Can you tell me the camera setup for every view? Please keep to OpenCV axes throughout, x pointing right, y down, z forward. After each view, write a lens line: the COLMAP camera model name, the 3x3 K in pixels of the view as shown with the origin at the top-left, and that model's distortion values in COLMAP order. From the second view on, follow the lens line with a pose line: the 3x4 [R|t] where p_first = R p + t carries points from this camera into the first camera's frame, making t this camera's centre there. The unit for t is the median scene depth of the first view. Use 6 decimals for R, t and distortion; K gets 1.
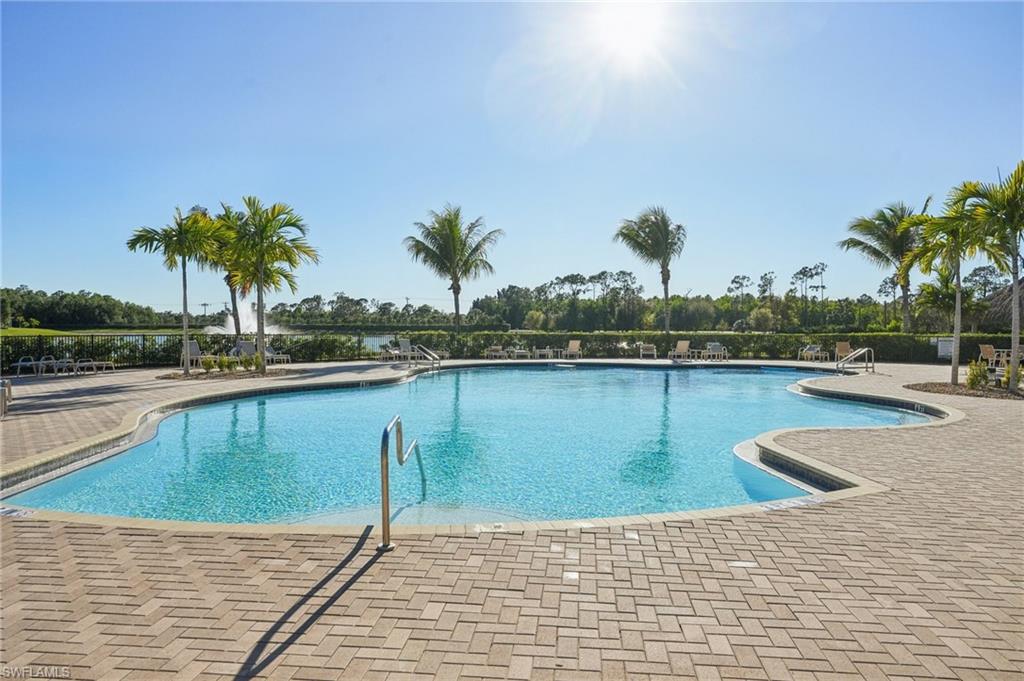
lens RADIAL K [[656.7, 0, 507.9], [0, 656.7, 338.3], [0, 0, 1]] dist [0.002456, -0.000286]
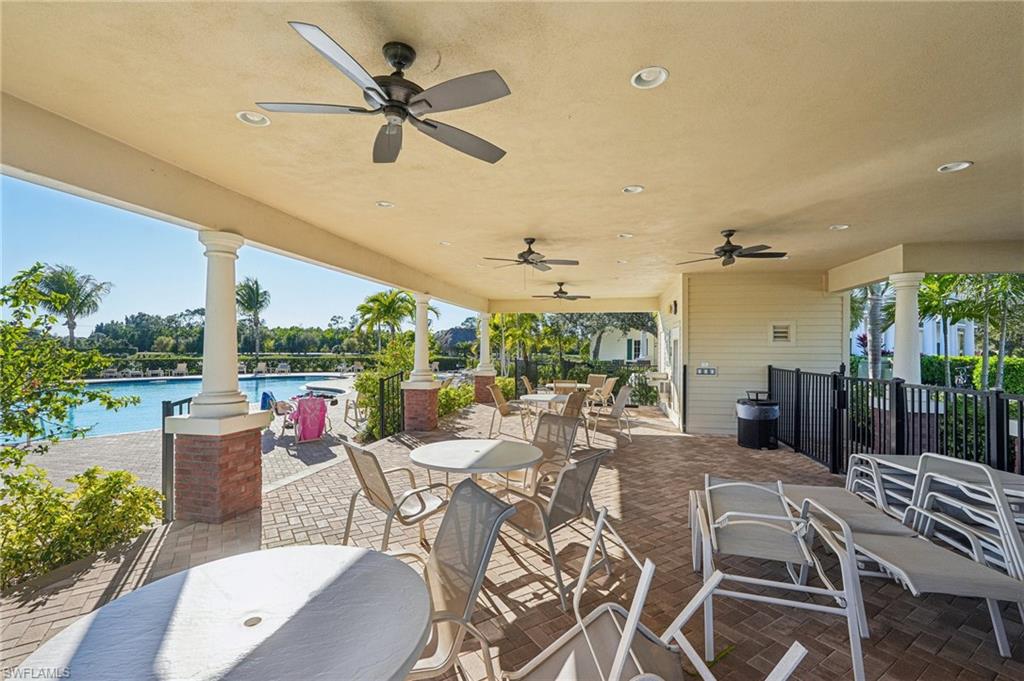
lens RADIAL K [[456.1, 0, 513.1], [0, 456.1, 345.2], [0, 0, 1]] dist [0.002182, 0.000216]
pose [[0.773469, 0.005285, 0.633812, 0.005179], [0.010663, 0.999715, -0.021349, -0.001608], [-0.633745, 0.023271, 0.773192, -0.052827]]
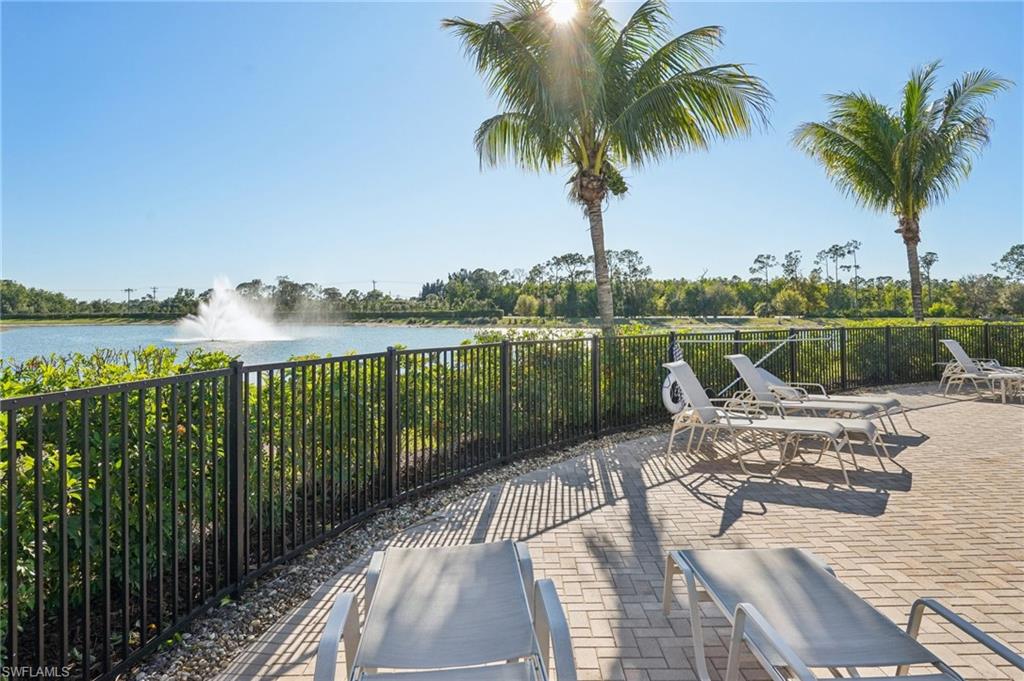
lens RADIAL K [[656.7, 0, 514.6], [0, 656.7, 334.9], [0, 0, 1]] dist [0.002456, -0.000286]
pose [[0.993784, -0.012186, 0.110659, -0.083517], [0.010272, 0.999788, 0.017854, -0.003932], [-0.110853, -0.016606, 0.993698, 0.125357]]
